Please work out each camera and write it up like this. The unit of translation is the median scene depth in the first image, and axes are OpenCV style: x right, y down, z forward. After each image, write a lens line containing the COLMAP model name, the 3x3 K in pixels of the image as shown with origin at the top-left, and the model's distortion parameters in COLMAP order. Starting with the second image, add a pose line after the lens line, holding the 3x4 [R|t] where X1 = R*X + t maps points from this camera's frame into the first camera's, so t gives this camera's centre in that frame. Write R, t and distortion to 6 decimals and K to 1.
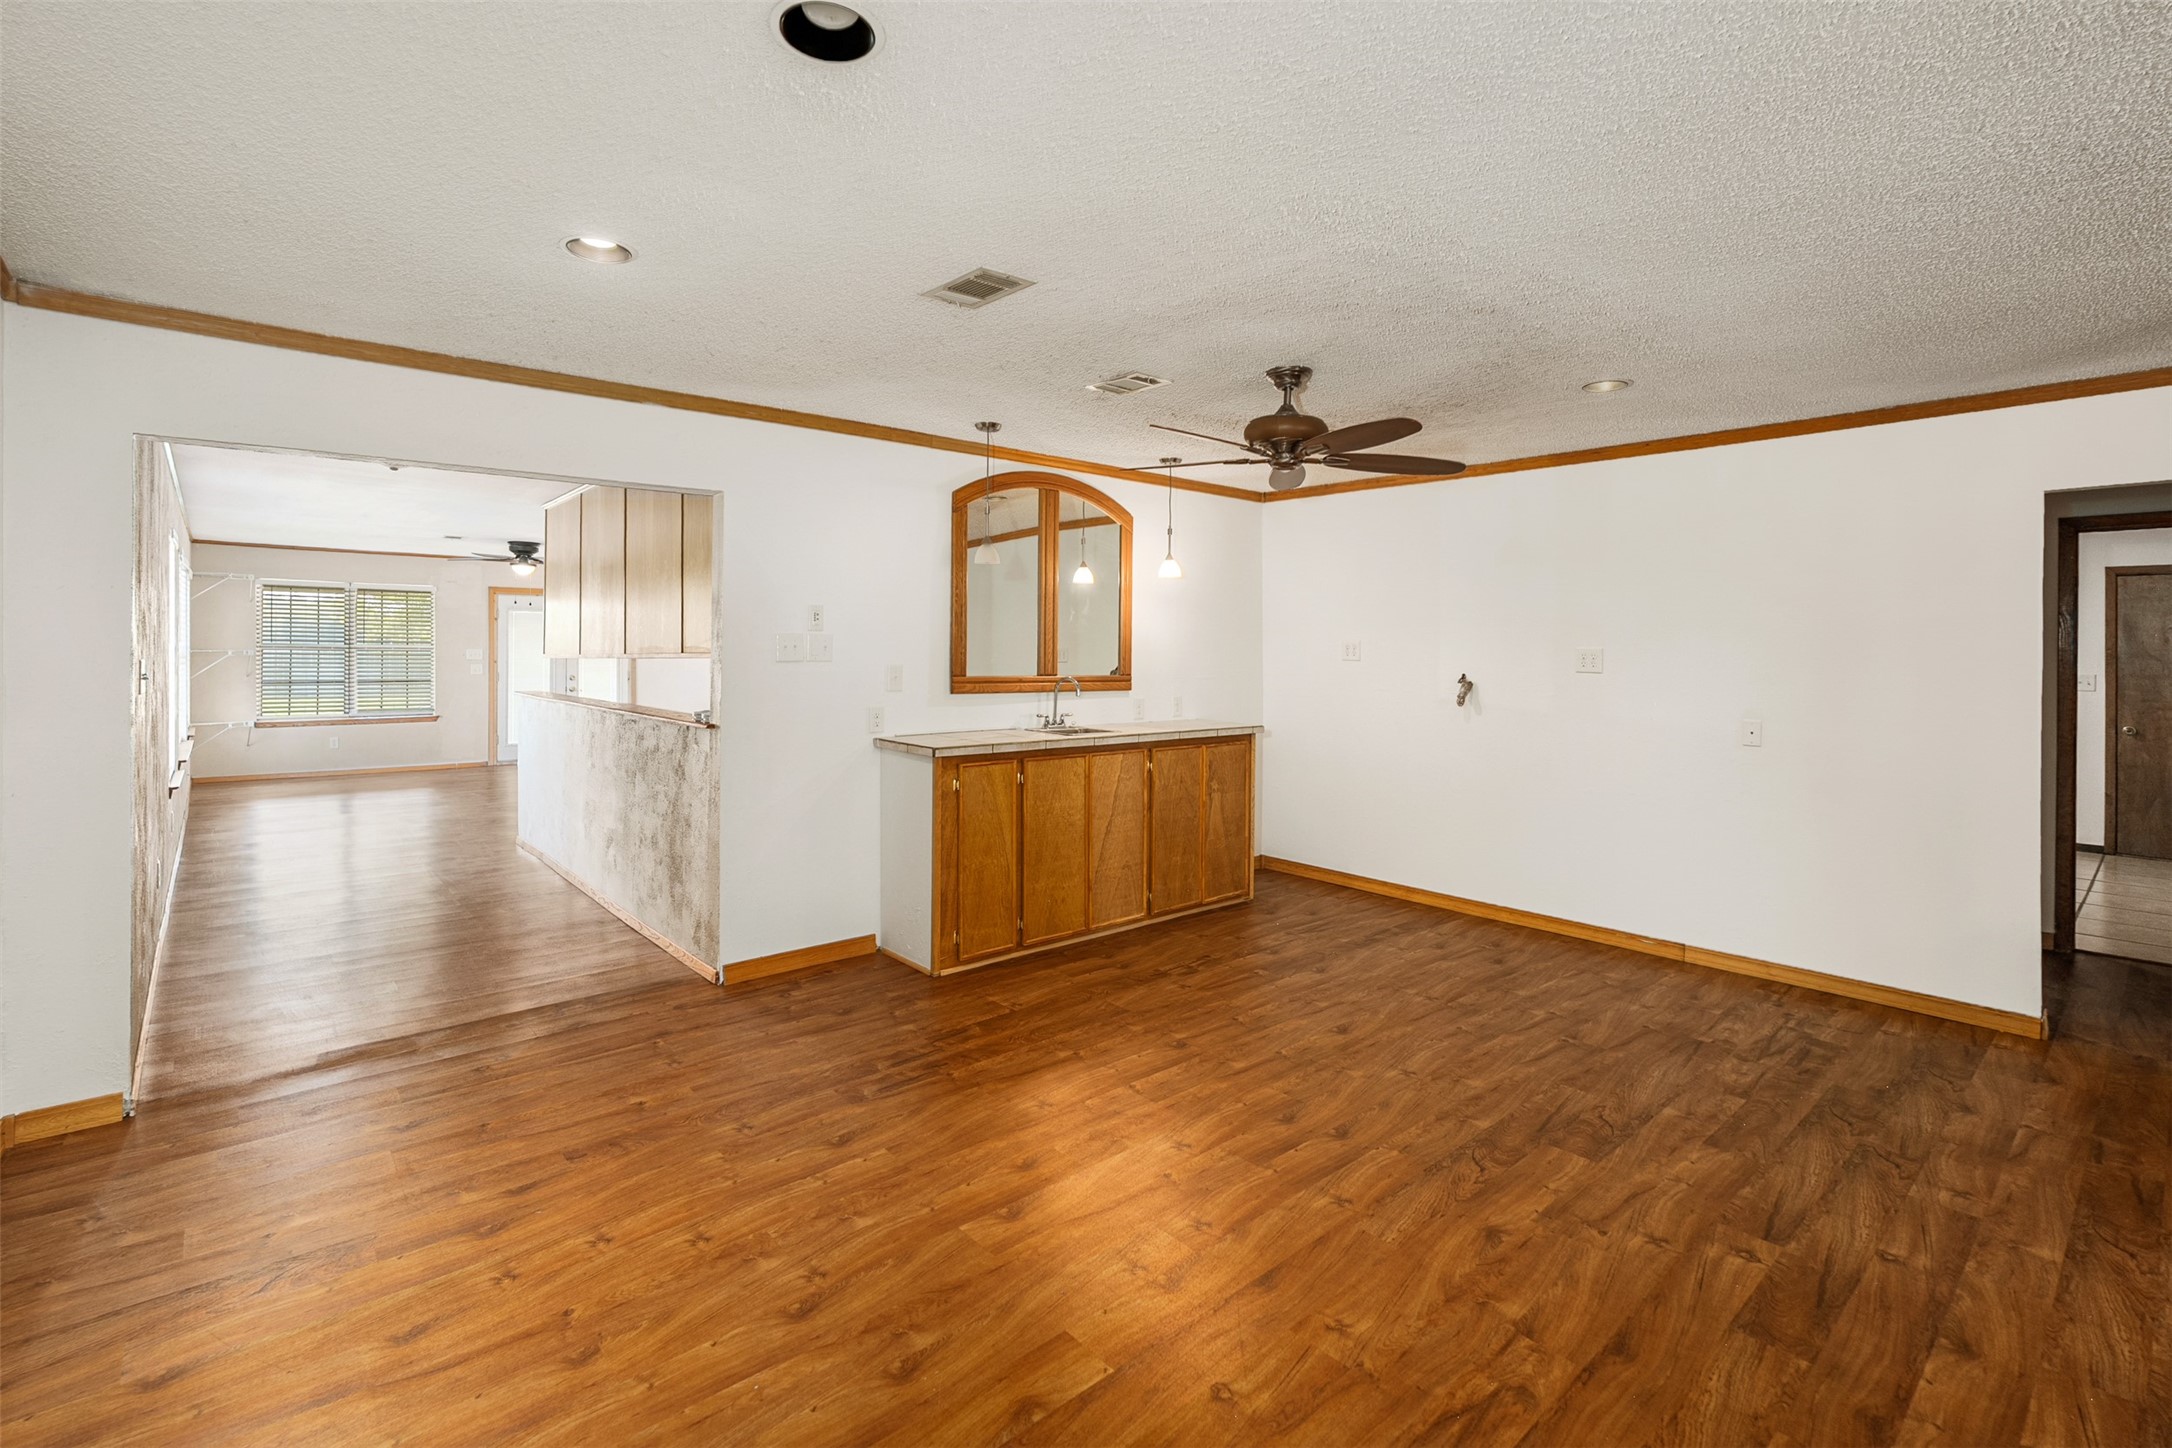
lens RADIAL K [[973.3, 0, 1084.7], [0, 973.3, 677.2], [0, 0, 1]] dist [-0.001756, -0.000025]
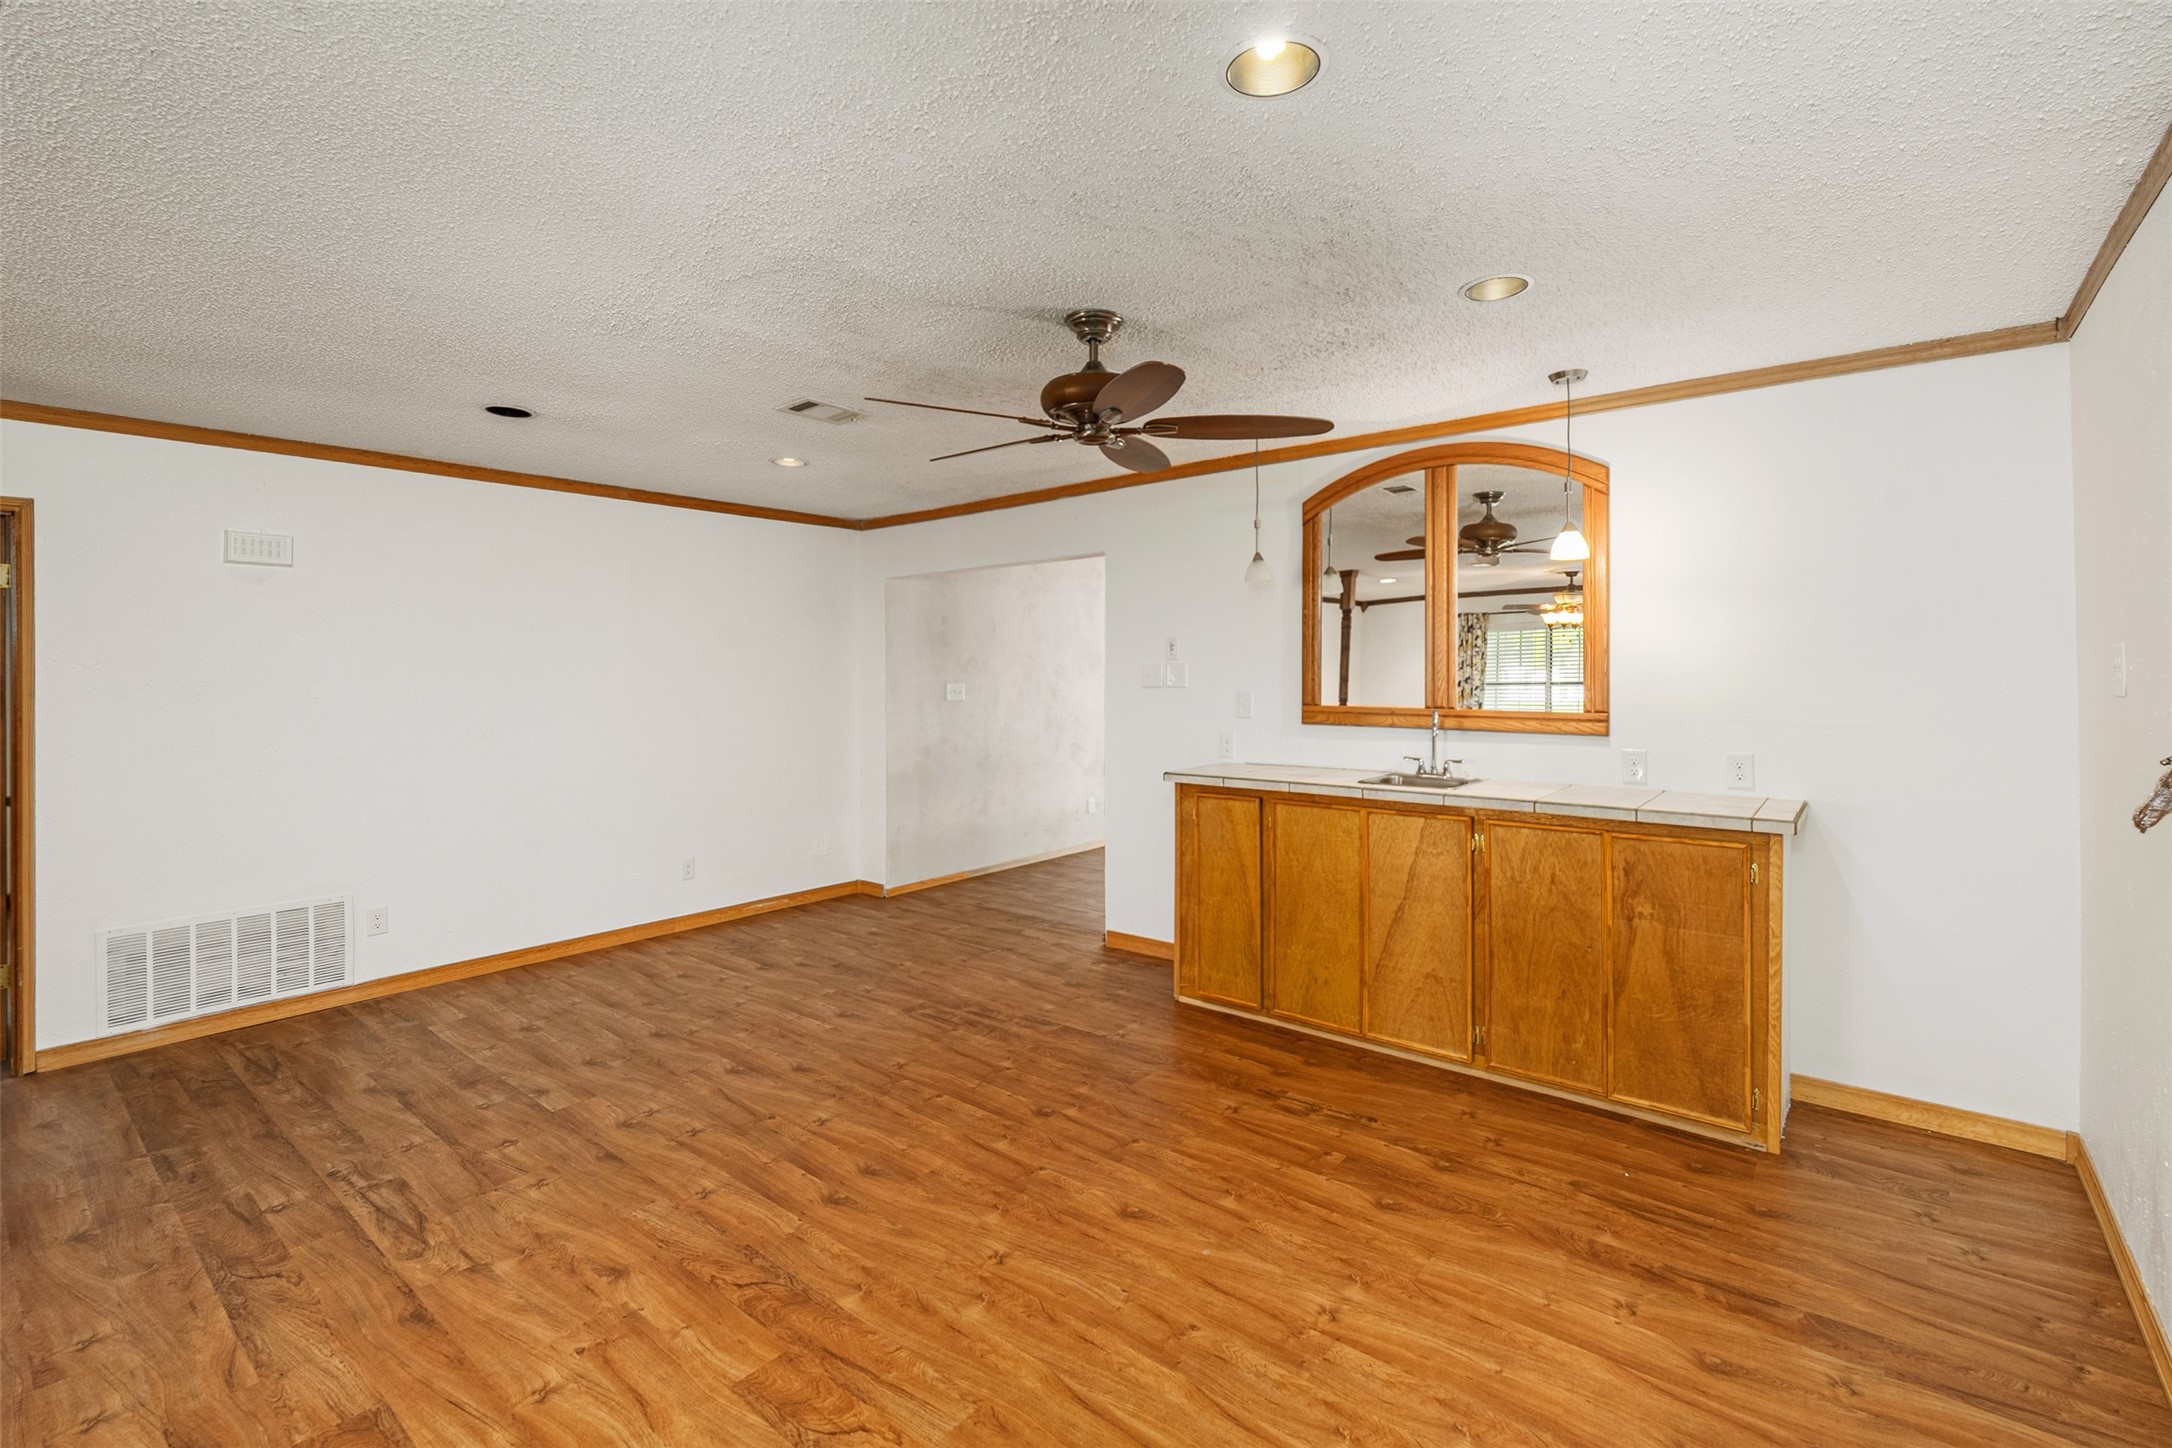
lens RADIAL K [[973.3, 0, 1084.7], [0, 973.3, 677.2], [0, 0, 1]] dist [-0.001756, -0.000025]
pose [[0.162575, -0.005151, -0.986683, 1.033148], [-0.020091, 0.999762, -0.008529, -0.021497], [0.986492, 0.021211, 0.162433, 0.910474]]
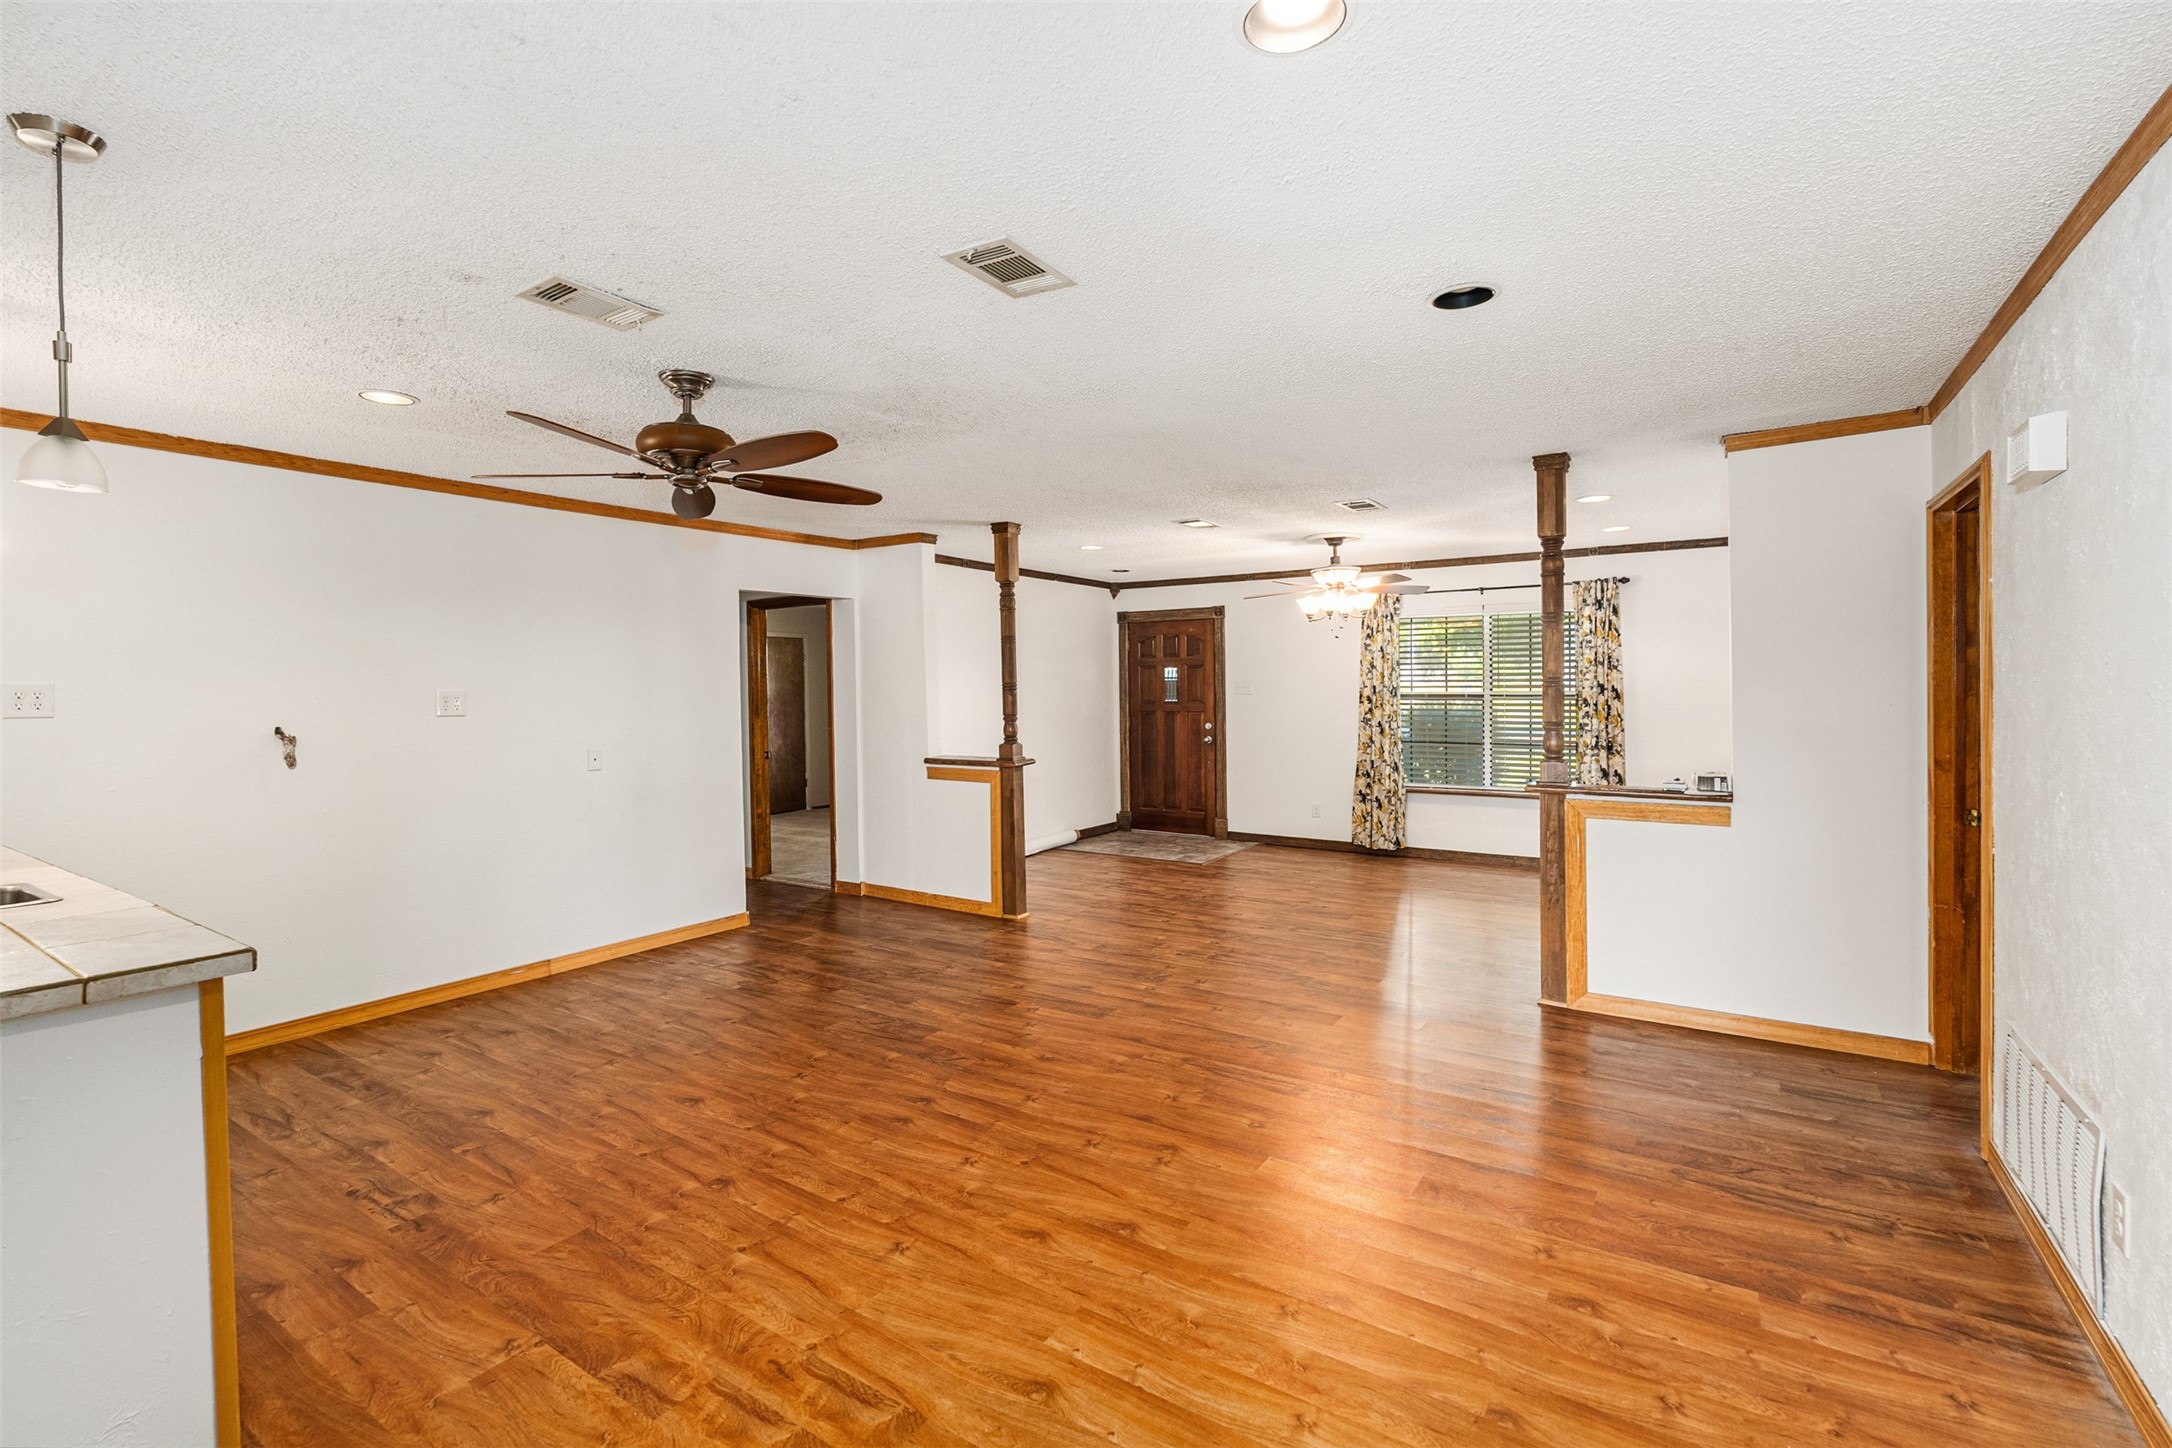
lens RADIAL K [[962.0, 0, 1056.9], [0, 962.0, 696.8], [0, 0, 1]] dist [-0.001105, -0.000003]
pose [[-0.237340, -0.015584, 0.971302, -0.760151], [0.037659, 0.998972, 0.025230, -0.034548], [-0.970696, 0.042566, -0.236509, 0.931377]]
